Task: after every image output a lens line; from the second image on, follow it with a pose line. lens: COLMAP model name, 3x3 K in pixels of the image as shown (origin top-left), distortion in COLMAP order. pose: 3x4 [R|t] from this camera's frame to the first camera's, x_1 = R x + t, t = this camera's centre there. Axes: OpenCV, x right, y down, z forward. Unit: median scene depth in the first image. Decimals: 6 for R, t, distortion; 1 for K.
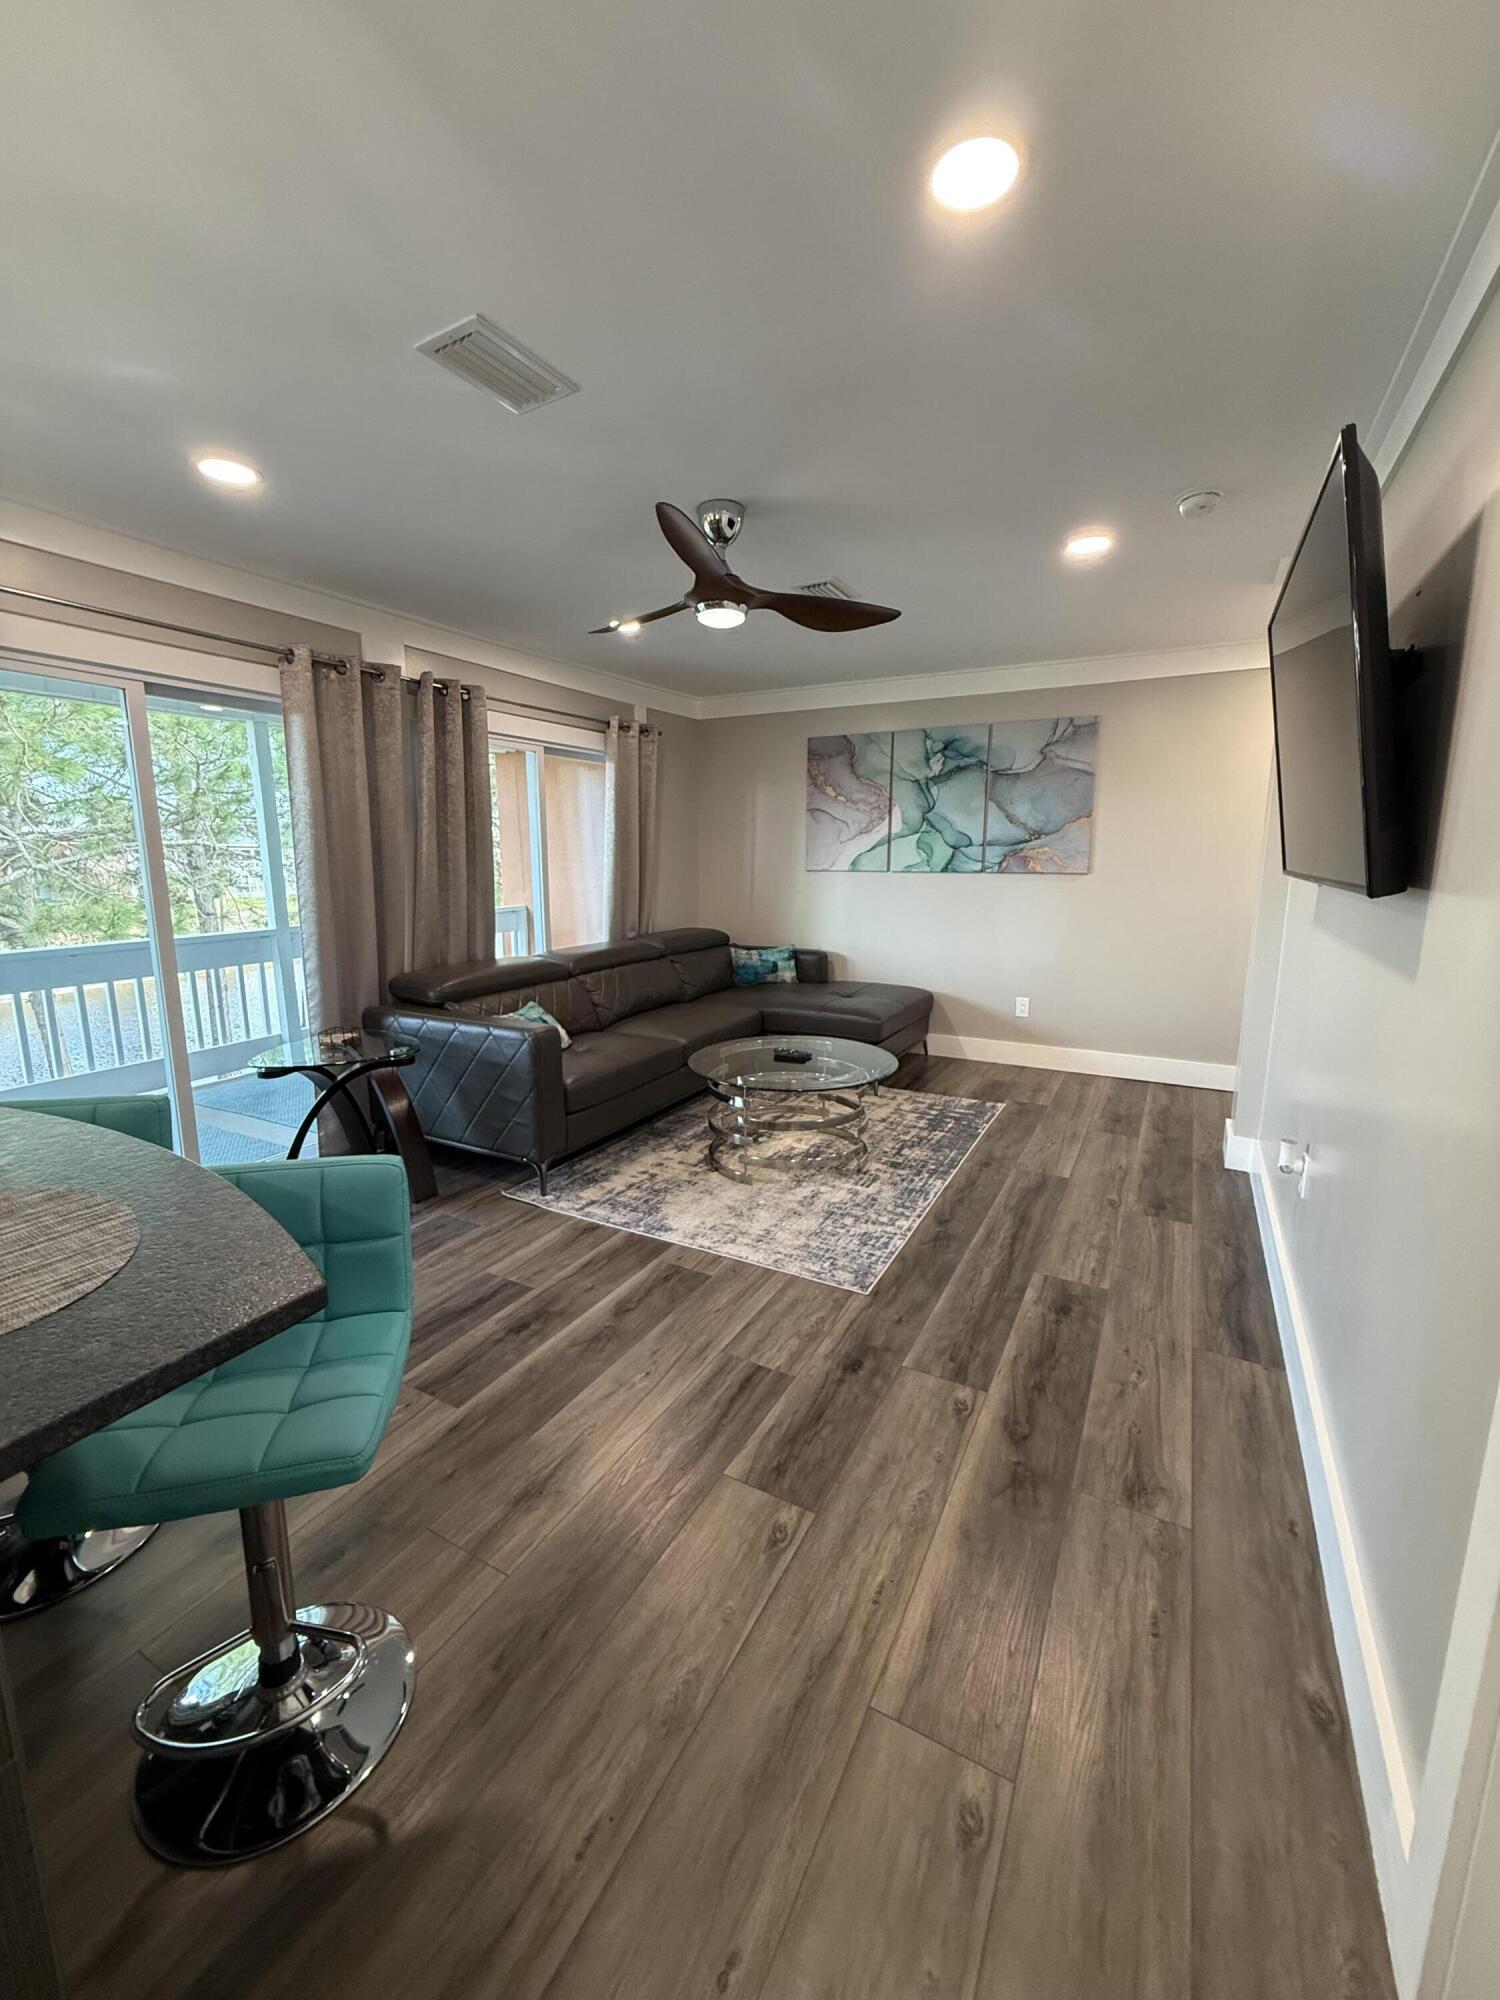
lens RADIAL K [[792.8, 0, 750.8], [0, 792.8, 992.3], [0, 0, 1]] dist [-0.002110, 0.001096]
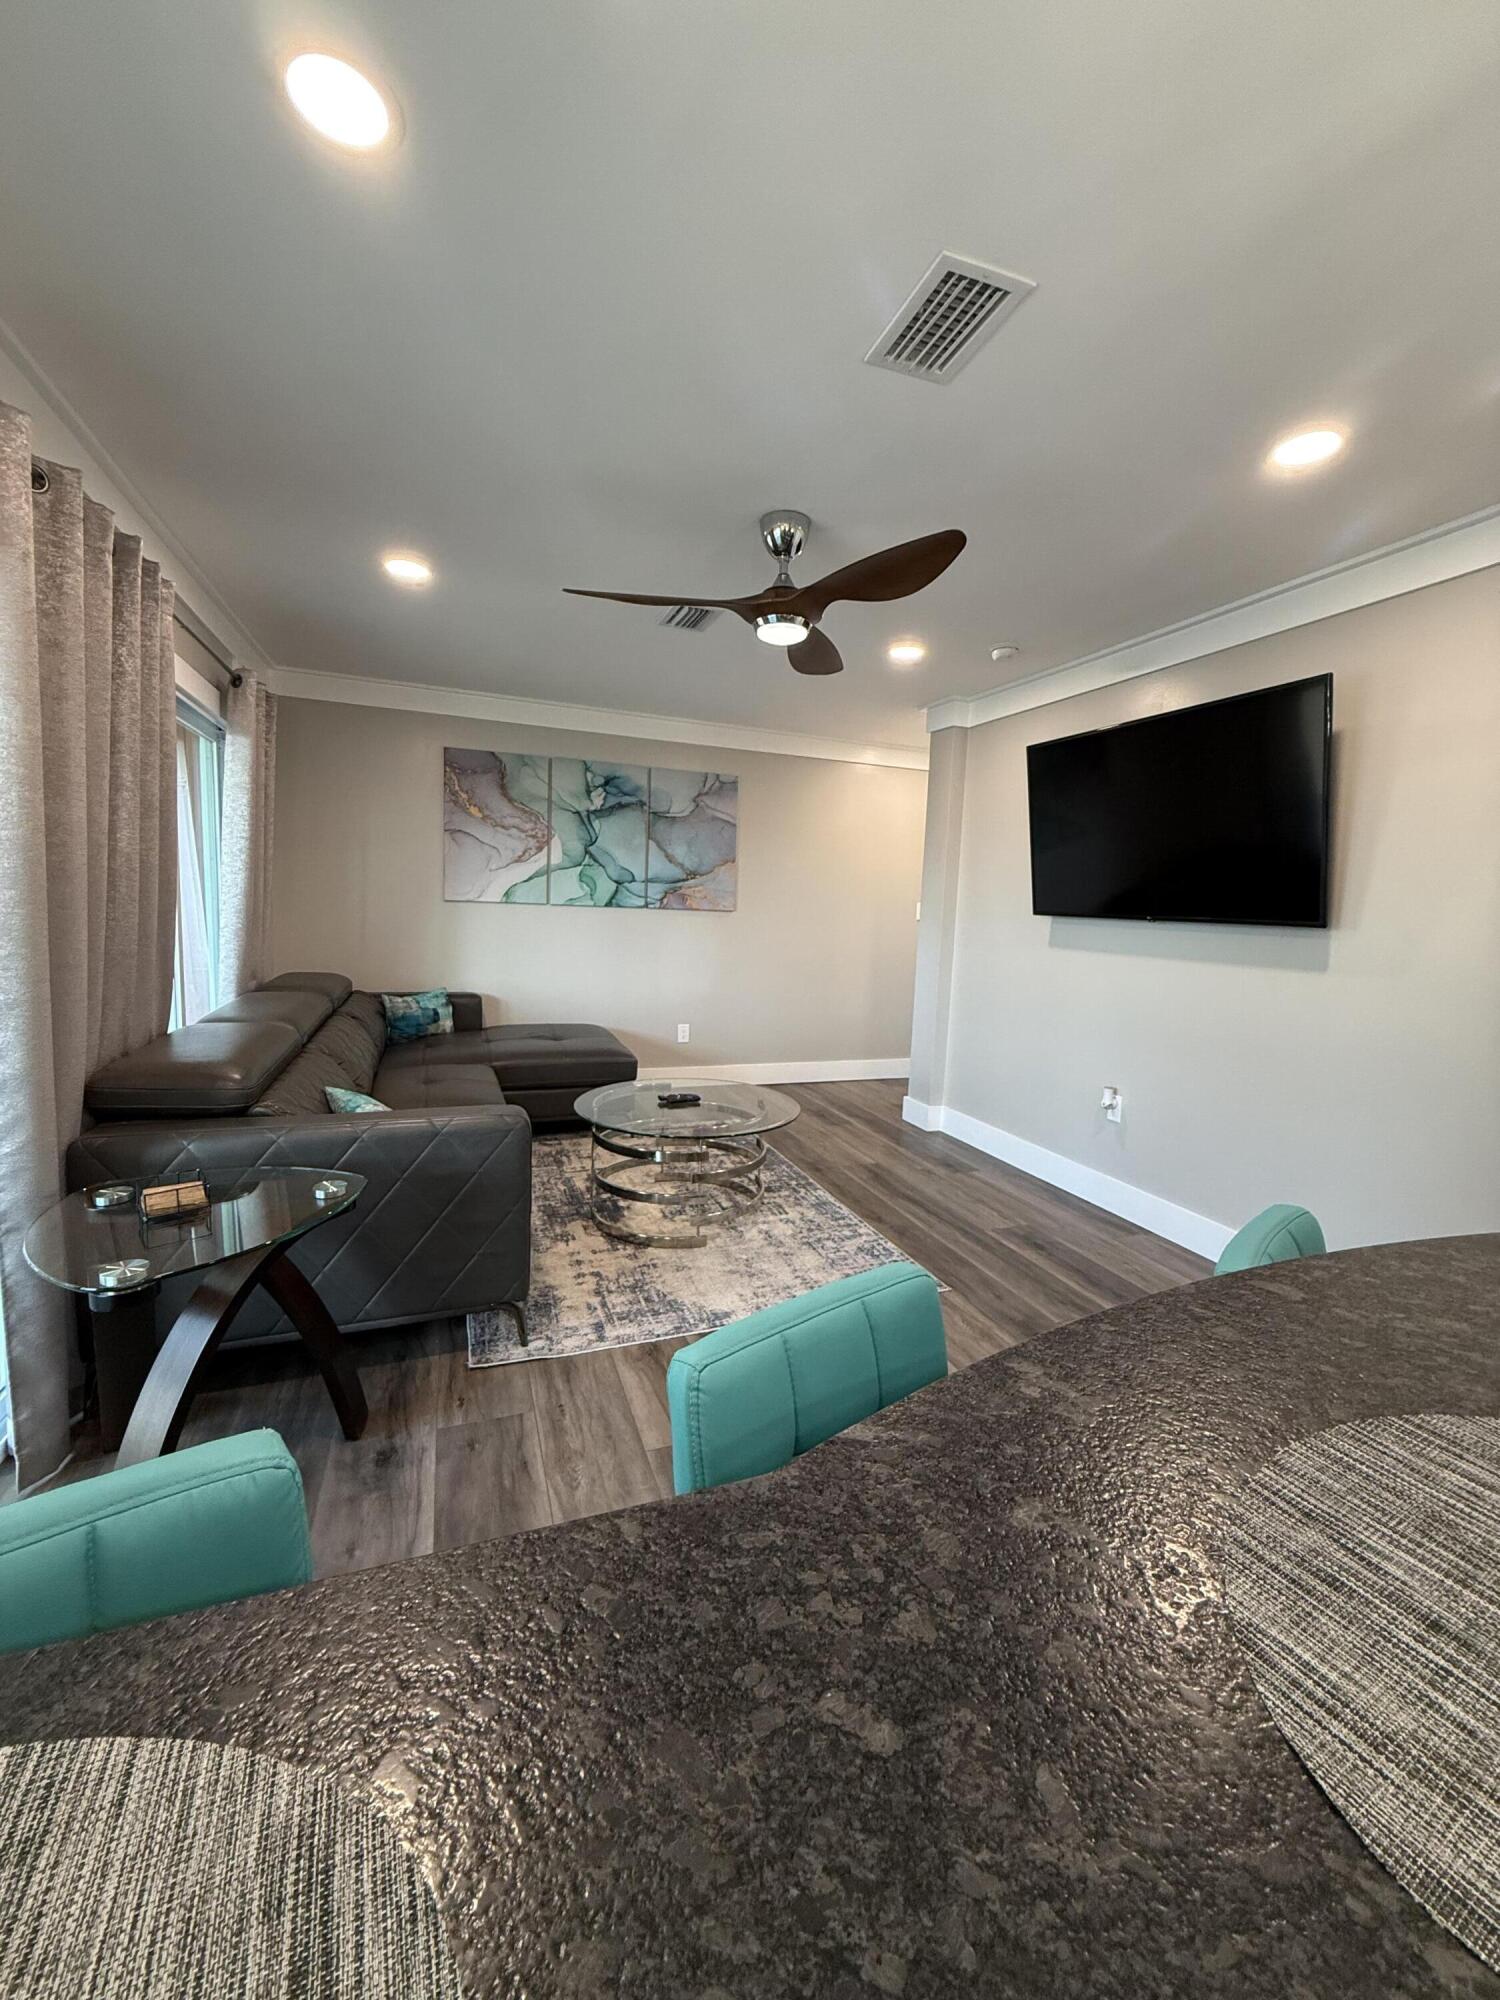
lens RADIAL K [[792.8, 0, 751.8], [0, 792.8, 993.2], [0, 0, 1]] dist [-0.002110, 0.001096]
pose [[0.648773, -0.057061, 0.758840, -0.535185], [0.091567, 0.995793, -0.003406, -0.030736], [-0.755453, 0.071694, 0.651268, 0.295113]]
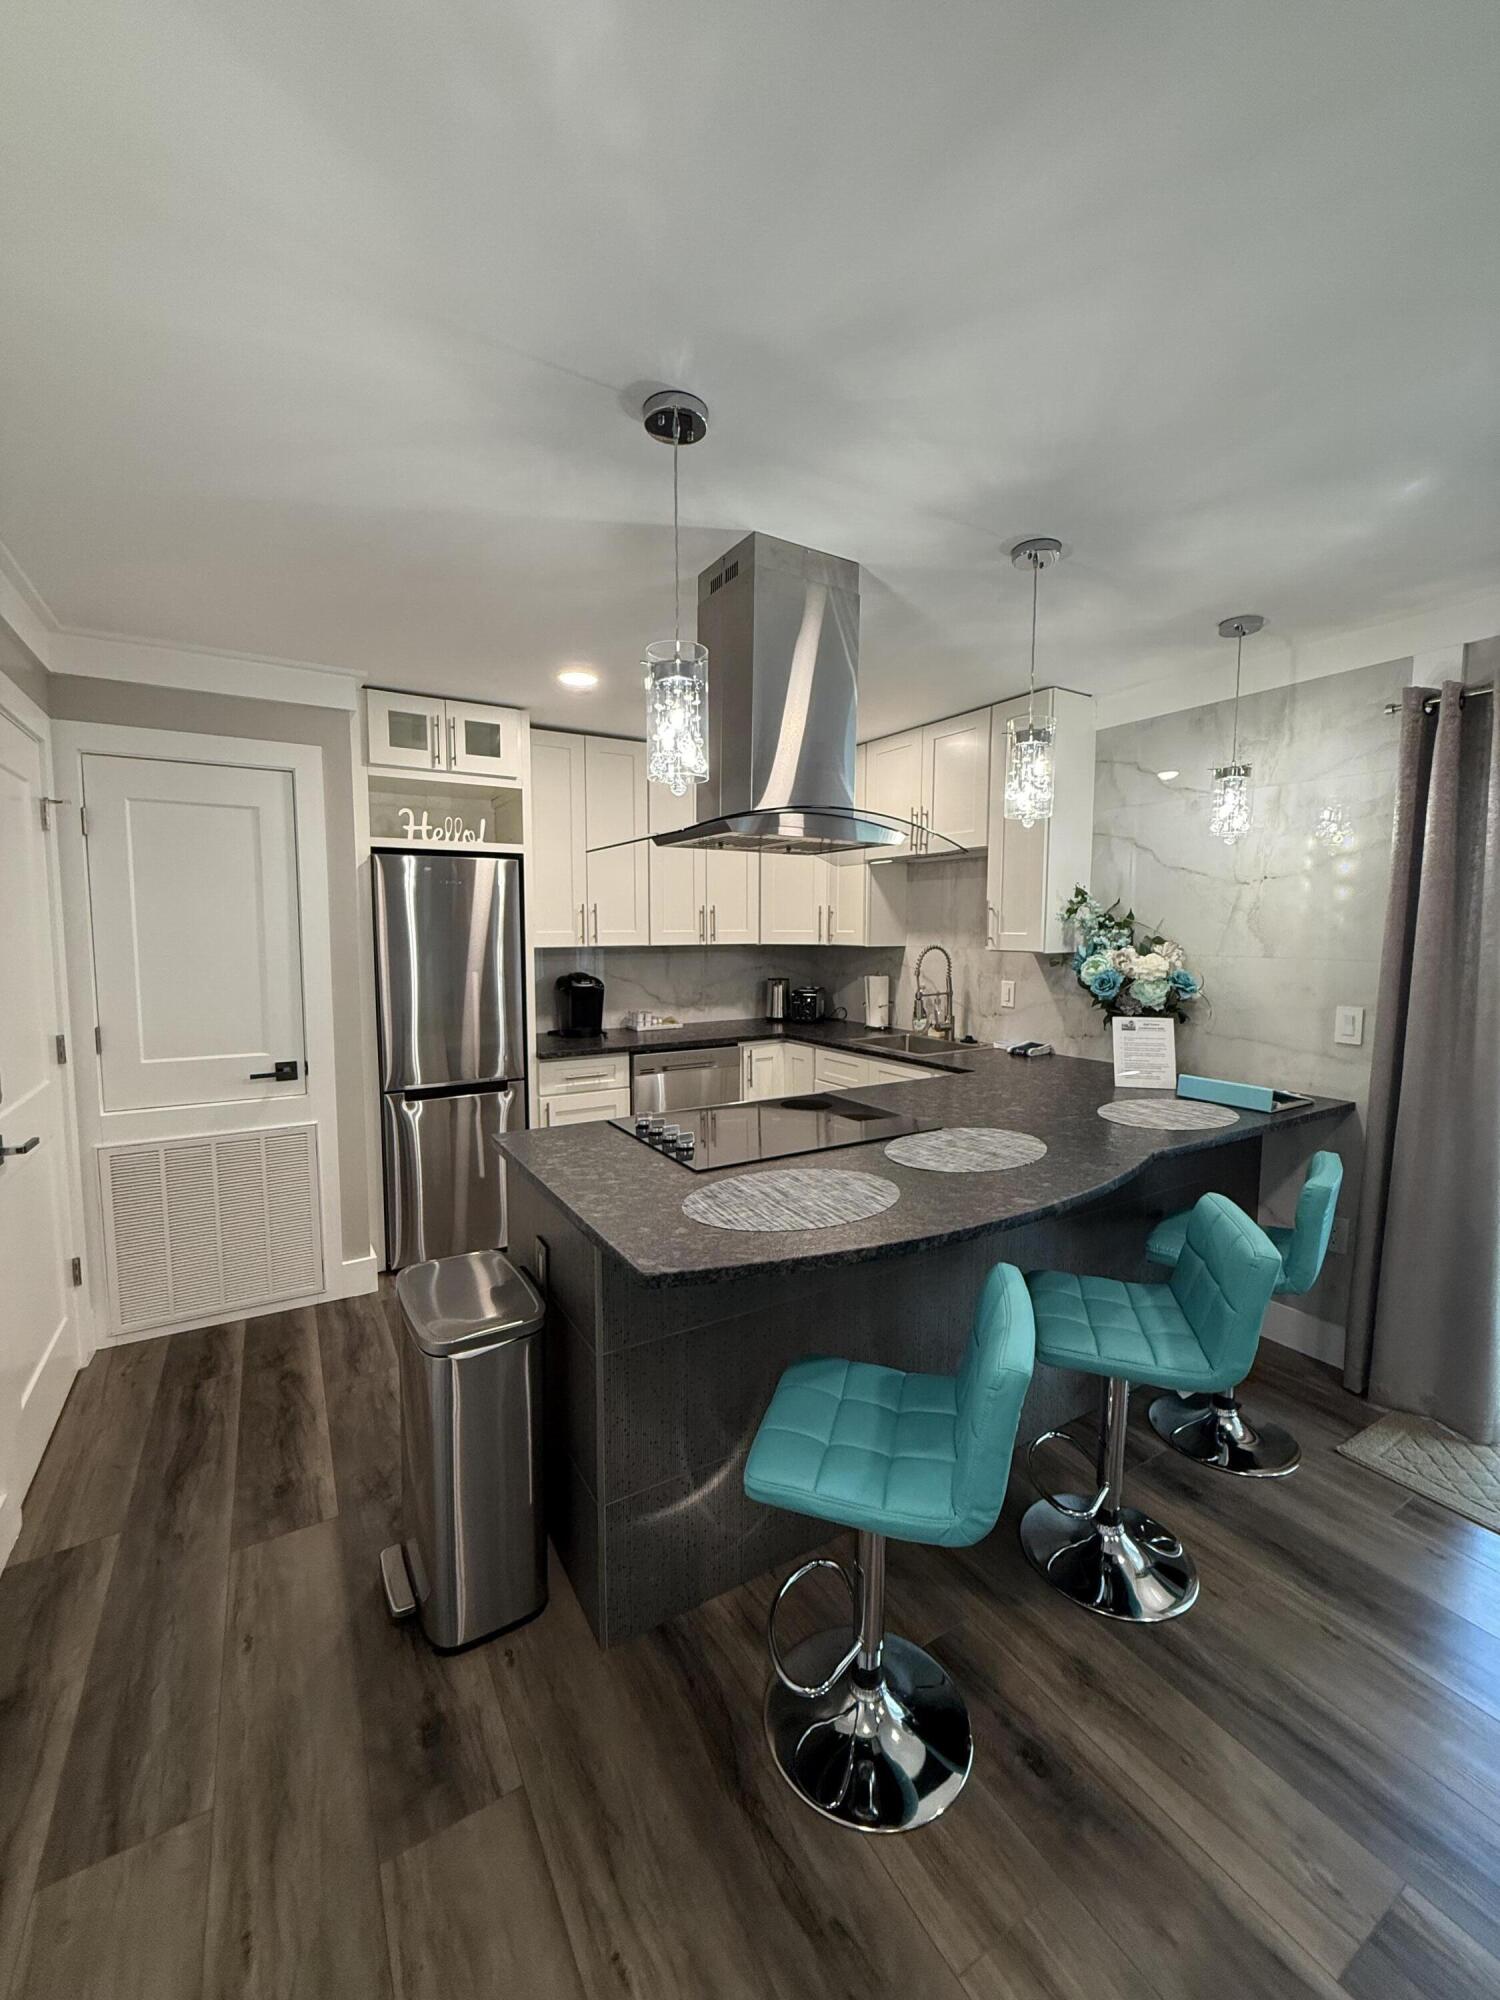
lens RADIAL K [[792.8, 0, 748.0], [0, 792.8, 994.9], [0, 0, 1]] dist [-0.002110, 0.001096]
pose [[-0.505619, 0.070027, -0.859910, 0.142220], [-0.150796, 0.974185, 0.168000, -0.098937], [0.849476, 0.214615, -0.482007, 0.387512]]
